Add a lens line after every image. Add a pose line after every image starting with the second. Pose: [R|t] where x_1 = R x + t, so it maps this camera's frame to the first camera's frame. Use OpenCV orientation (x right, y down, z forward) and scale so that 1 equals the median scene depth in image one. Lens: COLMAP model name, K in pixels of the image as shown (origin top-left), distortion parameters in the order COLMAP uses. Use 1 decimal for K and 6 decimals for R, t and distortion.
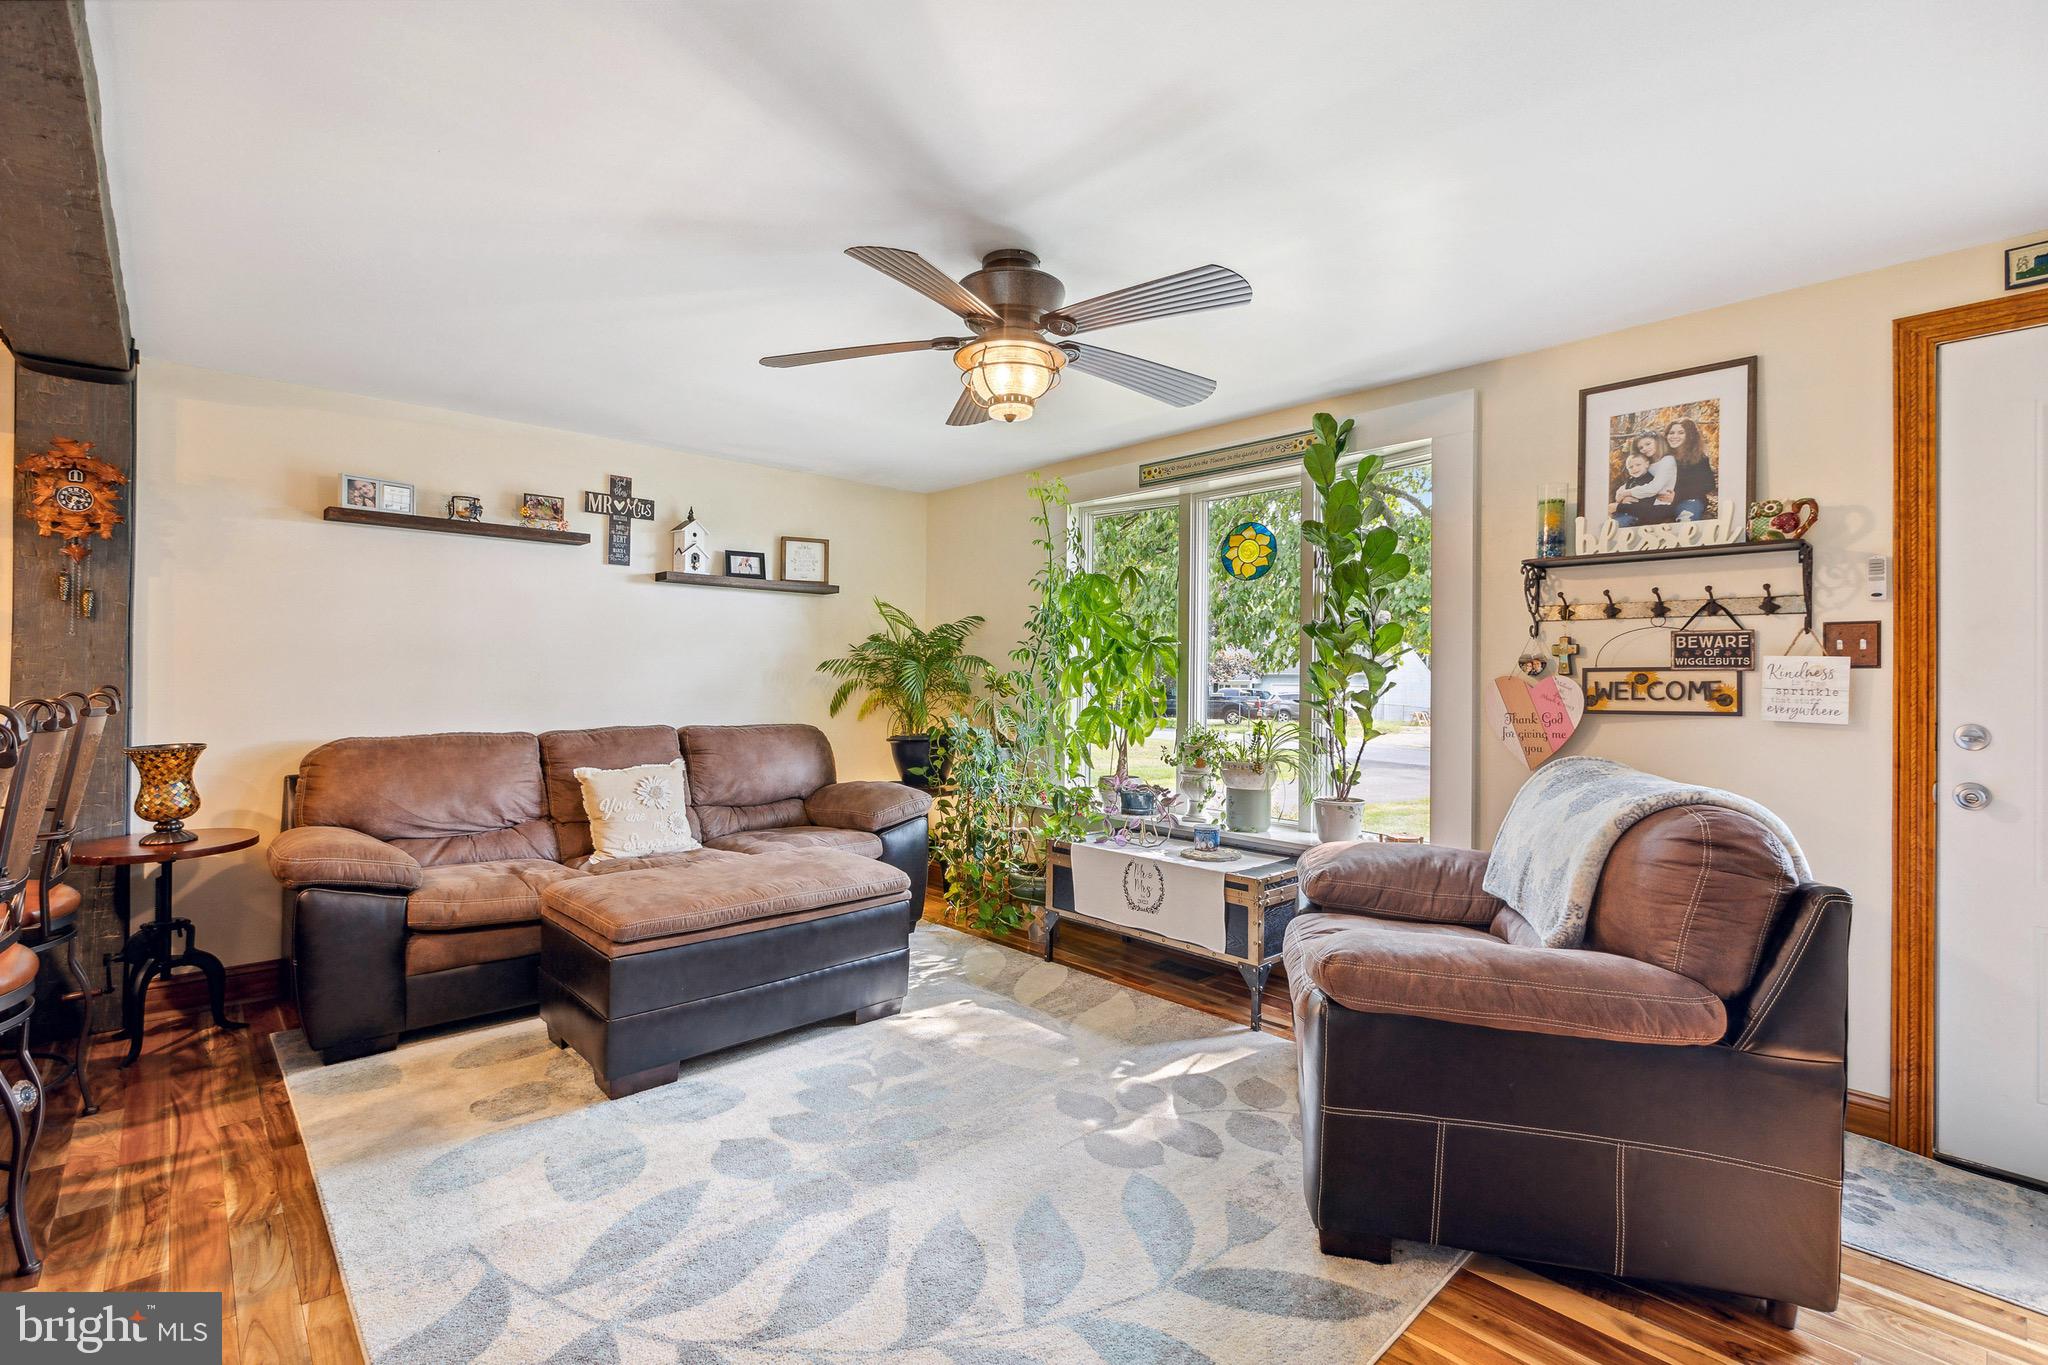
lens RADIAL K [[918.7, 0, 1021.6], [0, 918.7, 671.3], [0, 0, 1]] dist [0.003997, 0.000442]
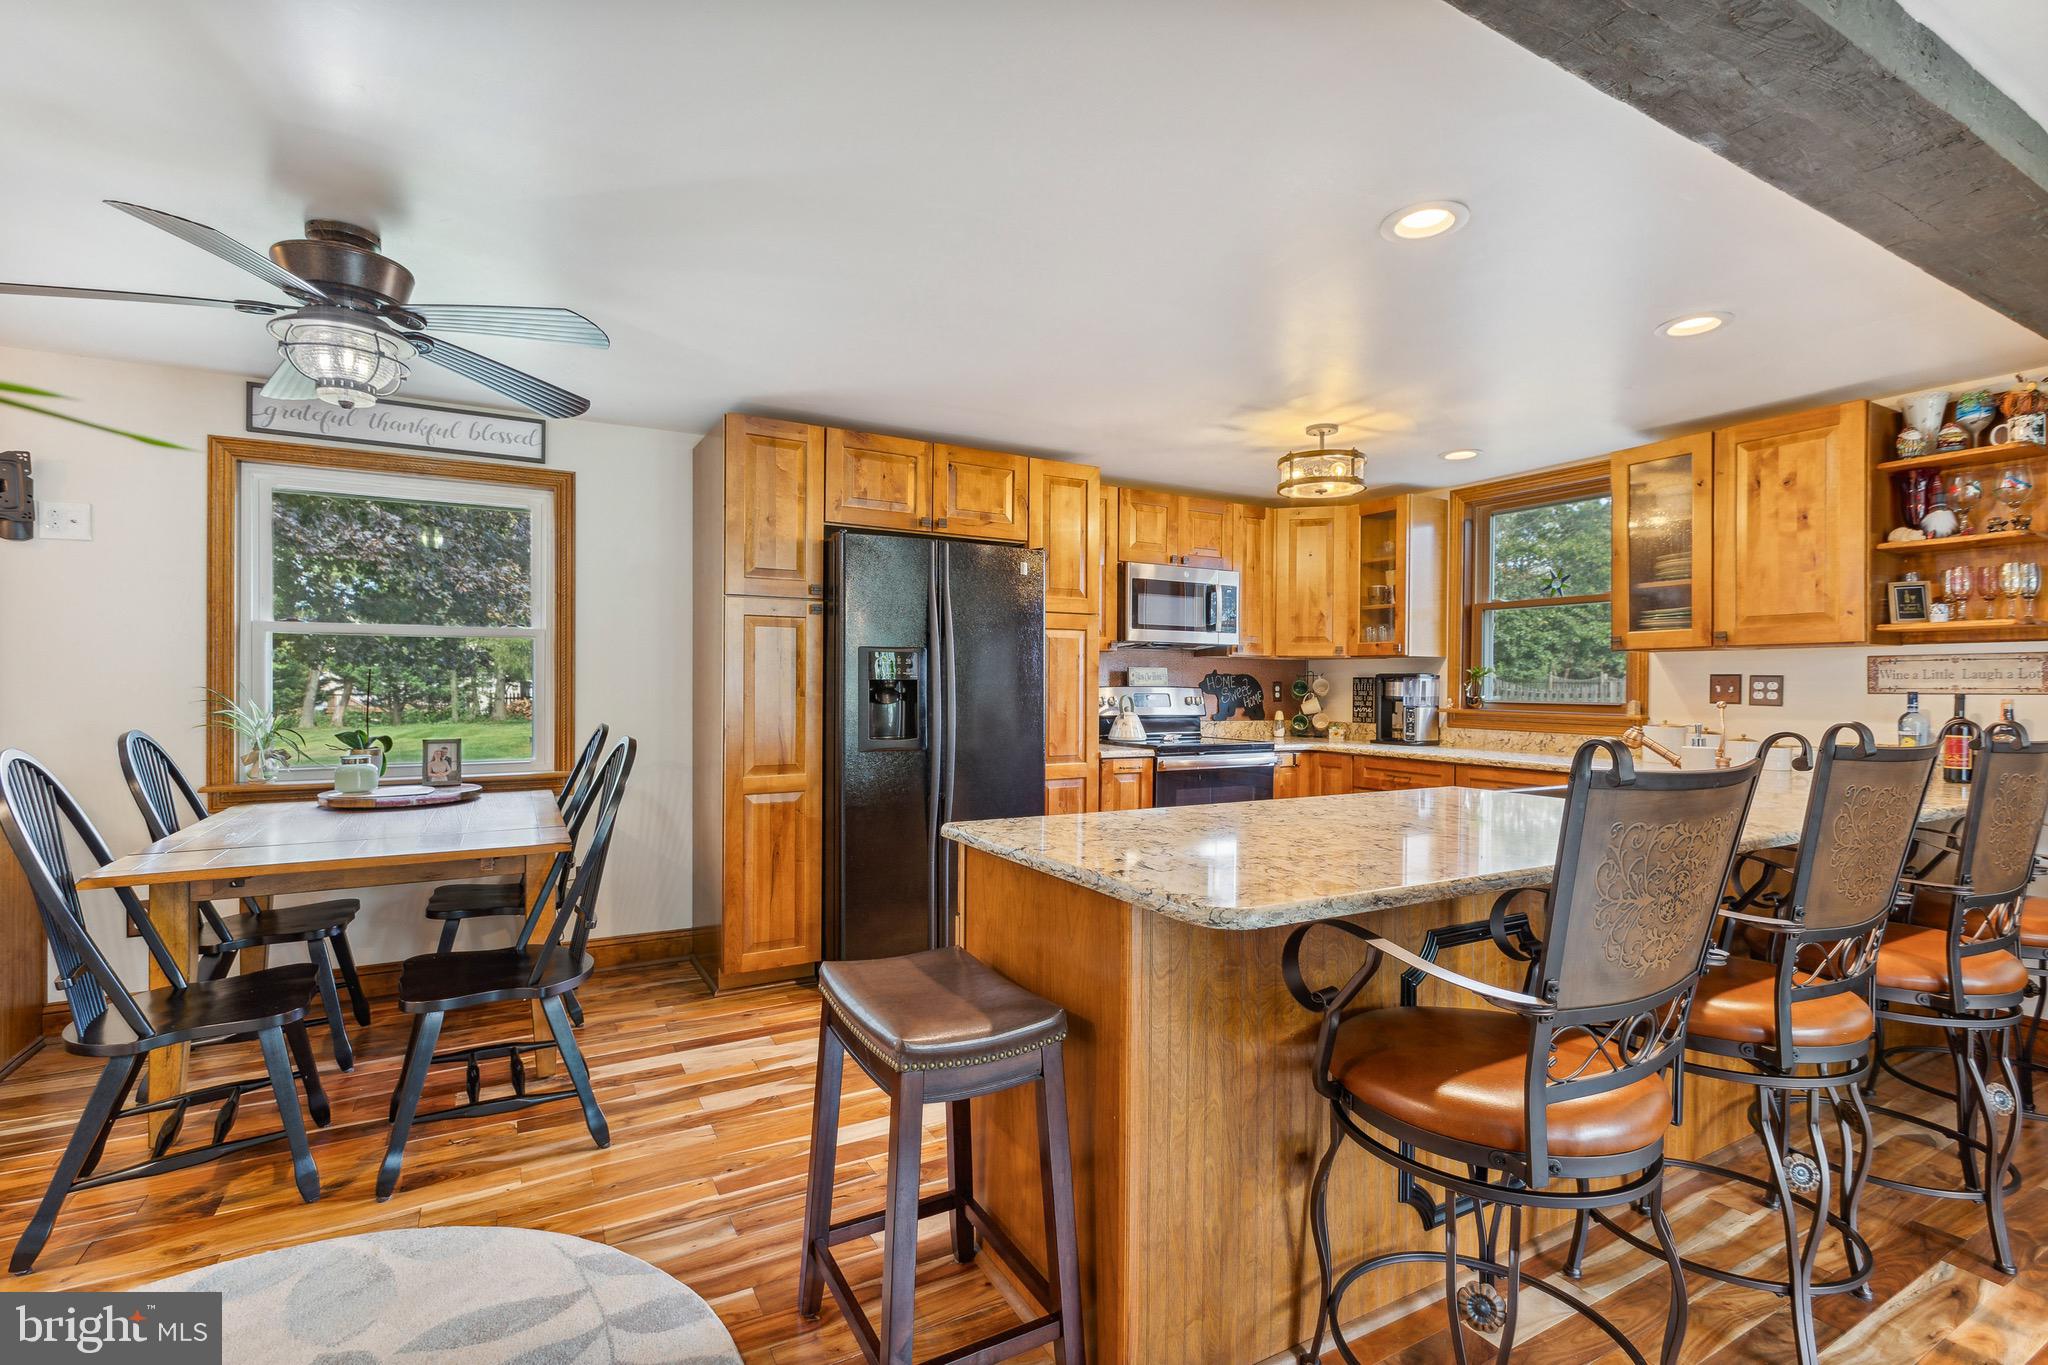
lens RADIAL K [[928.7, 0, 1022.5], [0, 928.7, 687.7], [0, 0, 1]] dist [0.002920, -0.001310]
pose [[-0.227178, -0.006826, -0.973829, 0.103908], [-0.002795, 0.999976, -0.006357, 0.000925], [0.973849, 0.001277, -0.227191, 0.081420]]
